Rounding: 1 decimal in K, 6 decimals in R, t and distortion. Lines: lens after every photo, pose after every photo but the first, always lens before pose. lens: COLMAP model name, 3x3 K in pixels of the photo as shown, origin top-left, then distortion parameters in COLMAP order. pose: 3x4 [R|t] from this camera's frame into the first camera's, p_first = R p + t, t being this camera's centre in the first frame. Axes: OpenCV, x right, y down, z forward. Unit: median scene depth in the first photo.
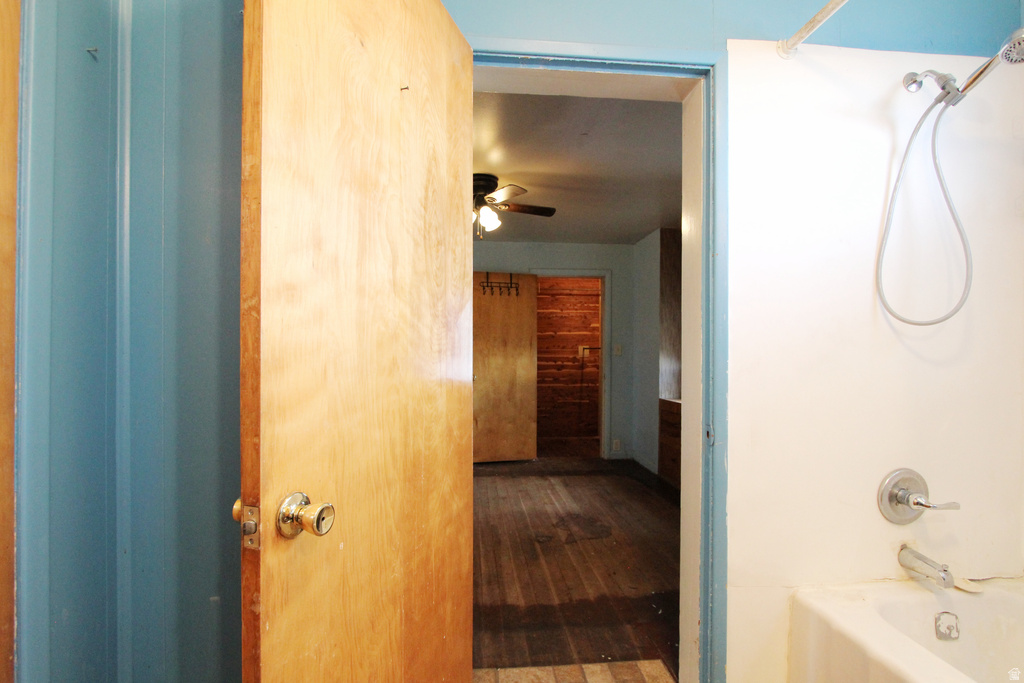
lens RADIAL K [[501.9, 0, 508.1], [0, 501.9, 355.8], [0, 0, 1]] dist [-0.003117, -0.000164]
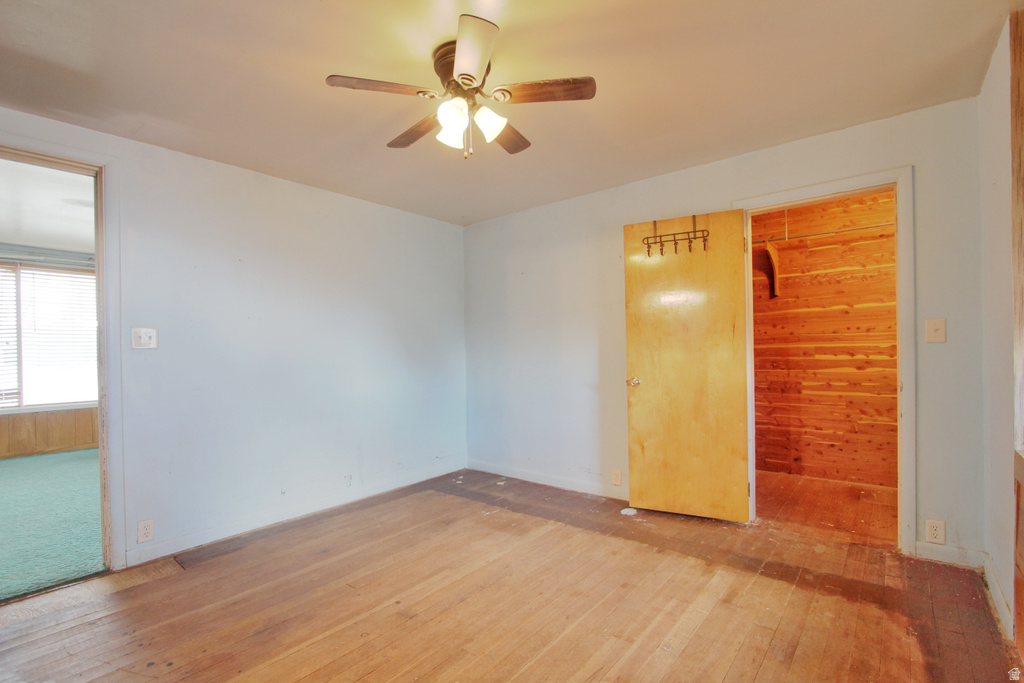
lens RADIAL K [[468.4, 0, 525.5], [0, 468.4, 353.8], [0, 0, 1]] dist [0.000110, 0.000165]
pose [[0.723585, -0.014894, -0.690075, 0.252186], [0.022782, 0.999738, 0.002310, 0.000897], [0.689860, -0.017393, 0.723734, 0.432738]]
